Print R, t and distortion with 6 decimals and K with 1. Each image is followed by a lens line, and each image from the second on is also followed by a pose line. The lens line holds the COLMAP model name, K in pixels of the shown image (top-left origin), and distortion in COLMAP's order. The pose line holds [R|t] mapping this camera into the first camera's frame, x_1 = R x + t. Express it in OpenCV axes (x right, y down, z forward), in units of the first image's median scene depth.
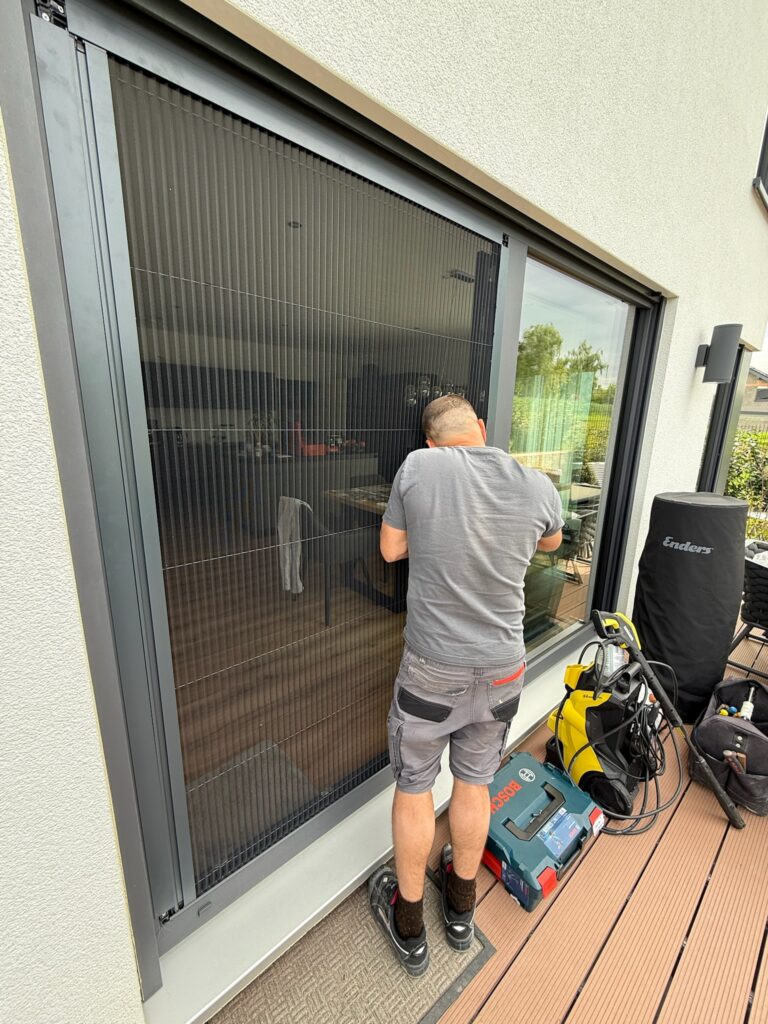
lens RADIAL K [[409.2, 0, 383.9], [0, 409.2, 506.7], [0, 0, 1]] dist [0.001715, 0.000143]
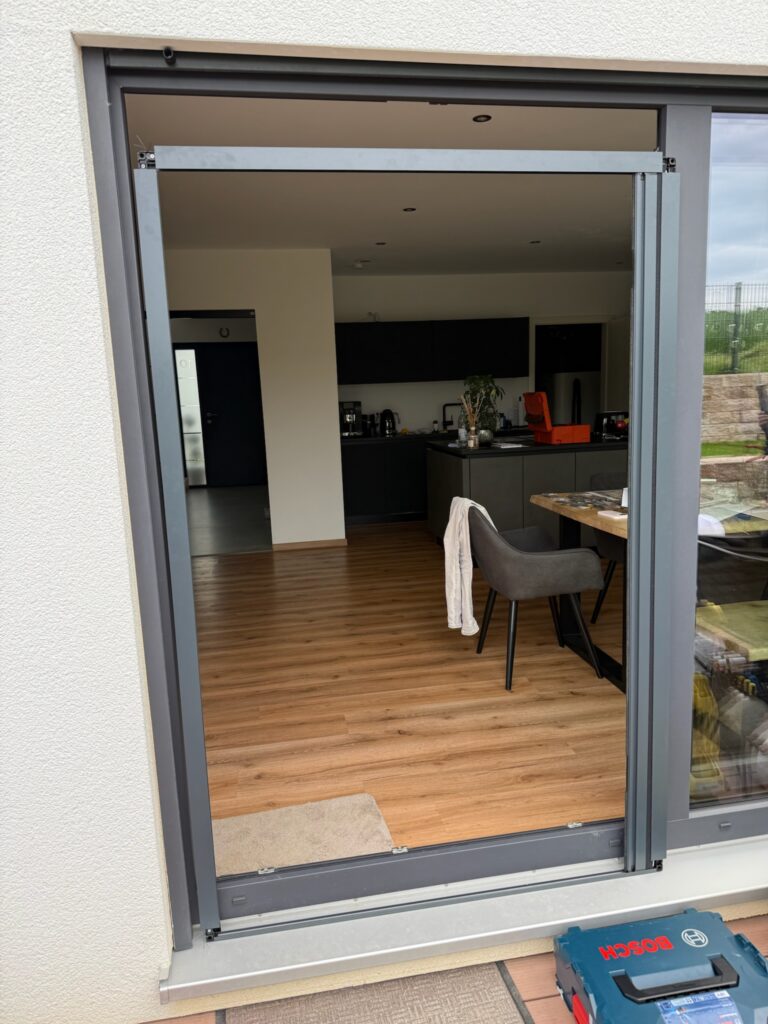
lens RADIAL K [[736.8, 0, 384.8], [0, 736.8, 513.4], [0, 0, 1]] dist [-0.004187, -0.006404]
pose [[0.835644, 0.037235, -0.548008, 0.377910], [-0.065644, 0.997319, -0.032335, 0.057966], [0.545335, 0.062994, 0.835848, -0.153638]]
